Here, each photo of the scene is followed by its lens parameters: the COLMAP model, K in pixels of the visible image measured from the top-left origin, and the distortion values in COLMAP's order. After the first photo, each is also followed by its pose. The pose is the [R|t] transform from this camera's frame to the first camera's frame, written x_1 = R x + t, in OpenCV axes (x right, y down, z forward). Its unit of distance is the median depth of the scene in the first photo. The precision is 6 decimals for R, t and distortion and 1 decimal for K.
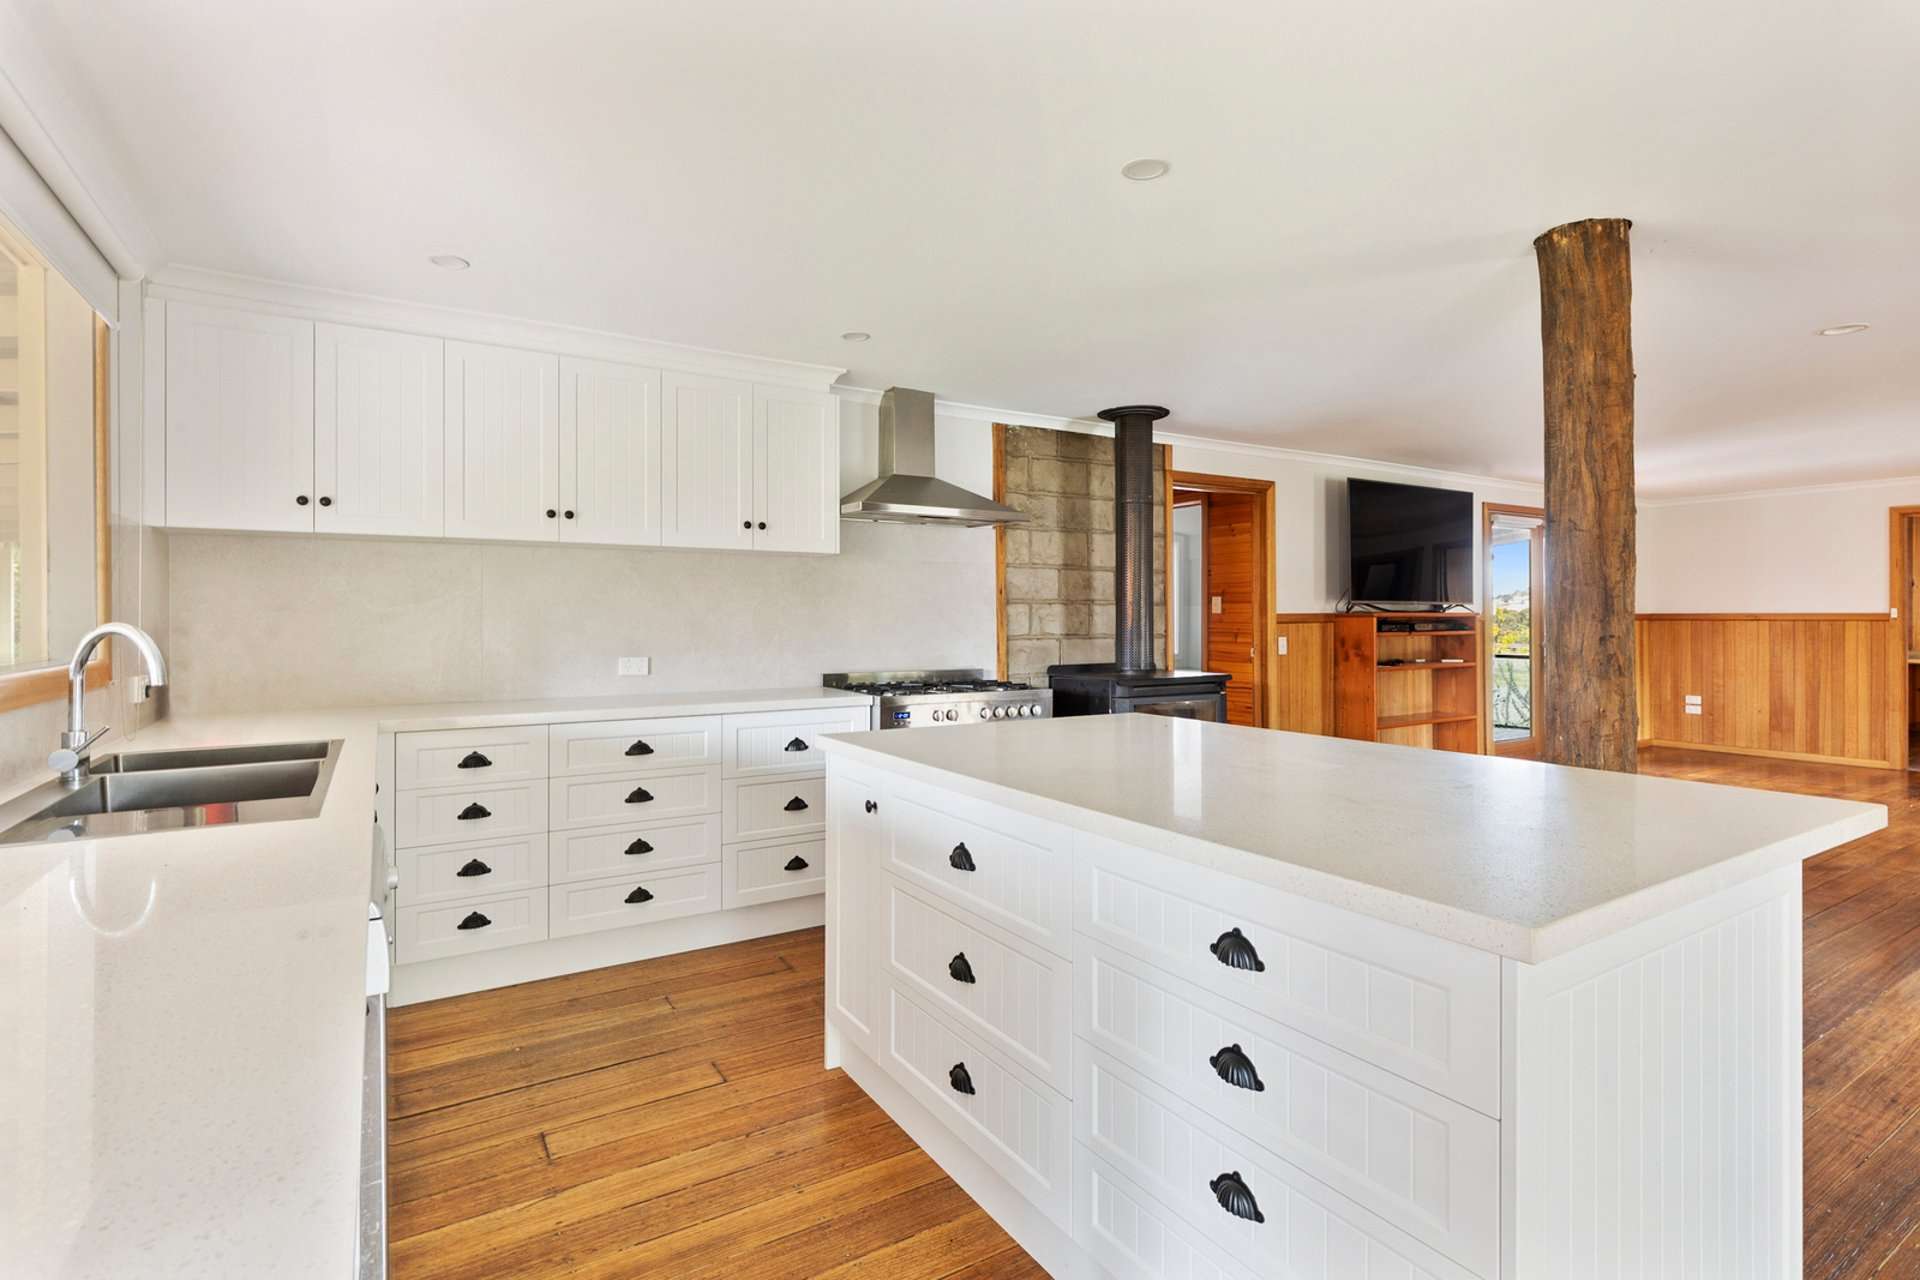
lens RADIAL K [[930.5, 0, 964.1], [0, 930.5, 622.2], [0, 0, 1]] dist [-0.000784, -0.000005]
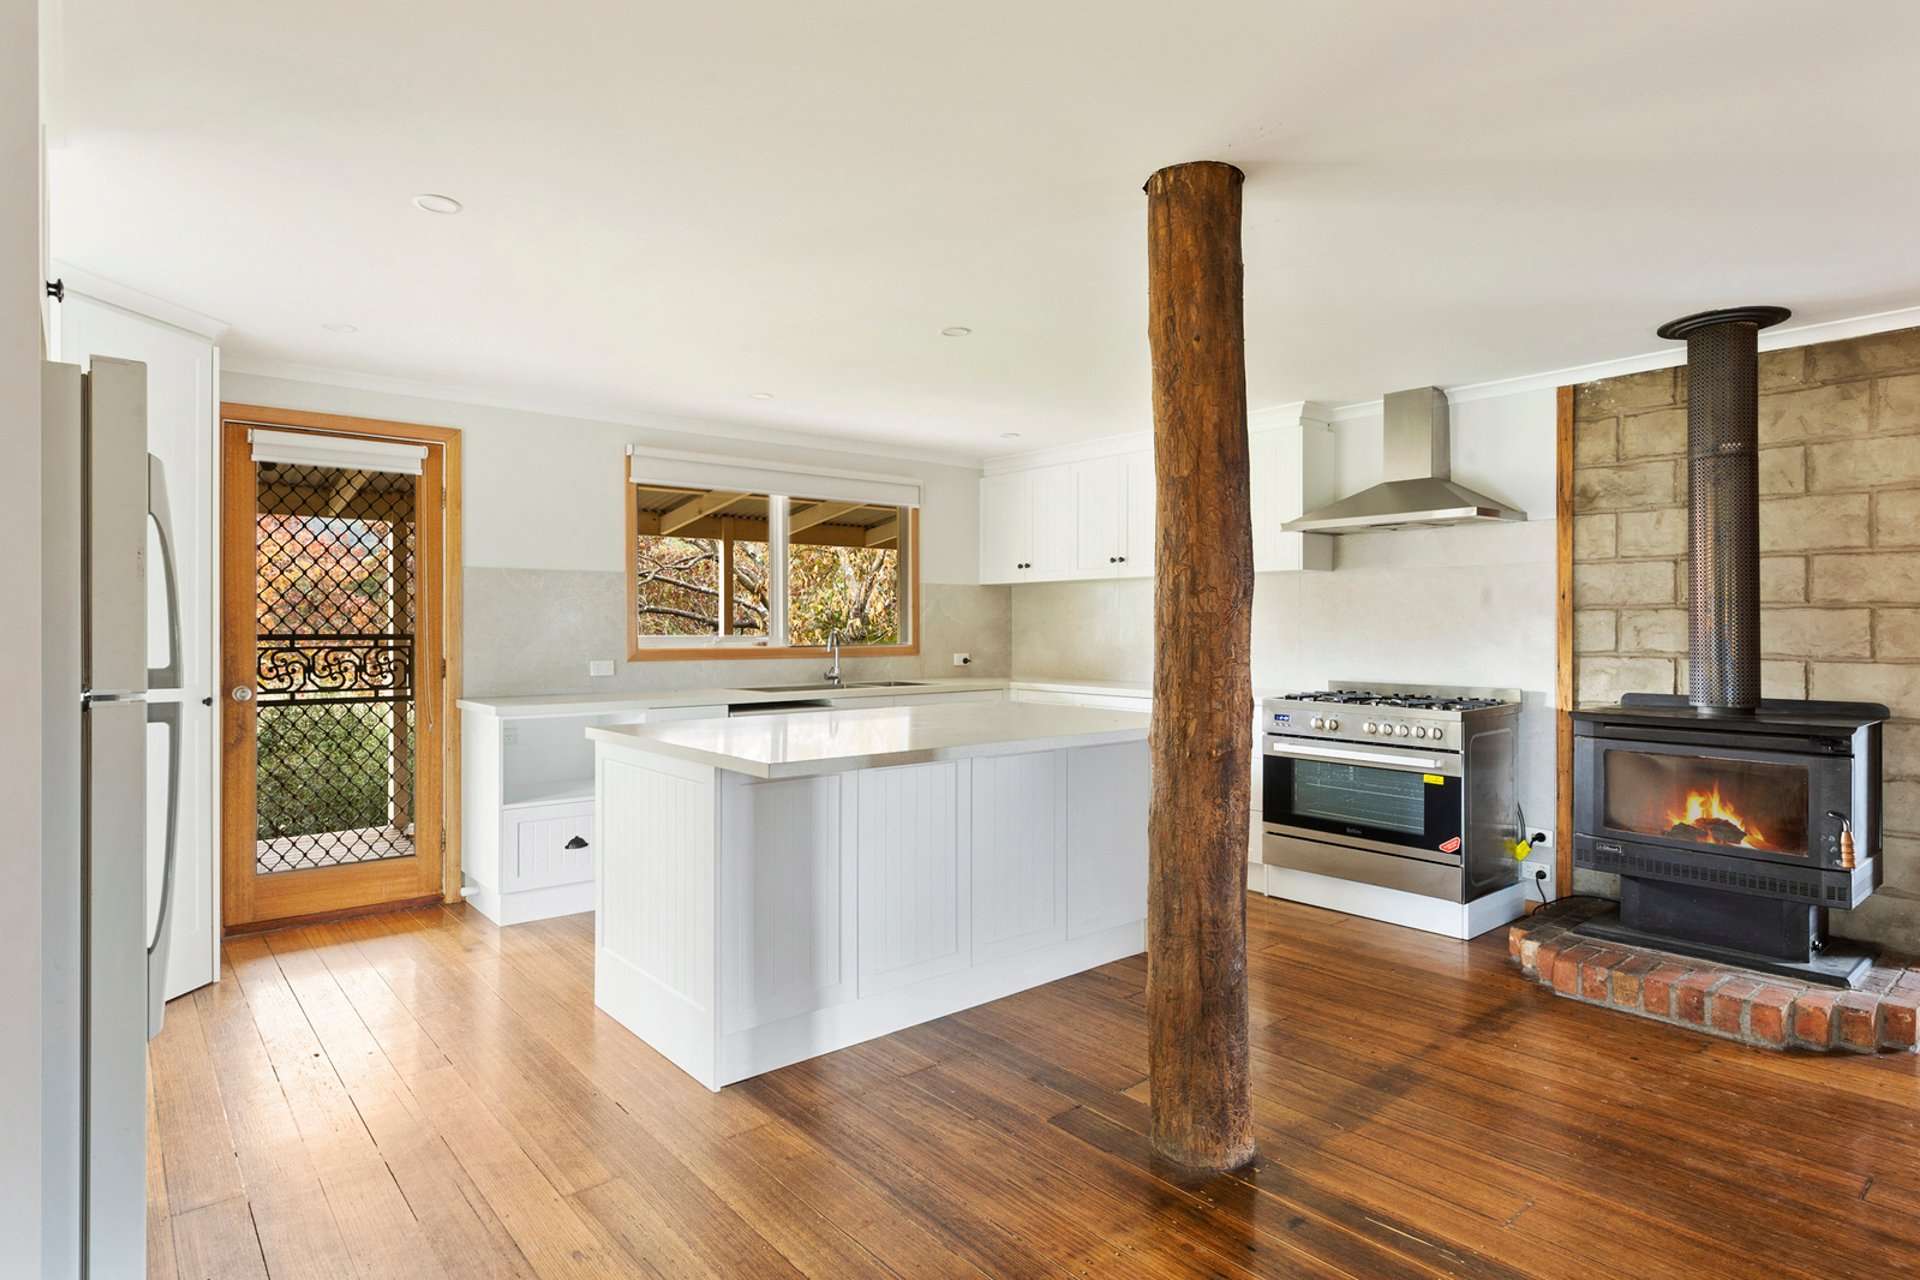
lens RADIAL K [[1036.3, 0, 962.3], [0, 1036.3, 636.8], [0, 0, 1]] dist [0.000894, 0.000109]
pose [[0.132178, 0.002027, -0.991224, 0.841112], [-0.008870, 0.999960, 0.000862, 0.005898], [0.991186, 0.008678, 0.132191, 0.363080]]
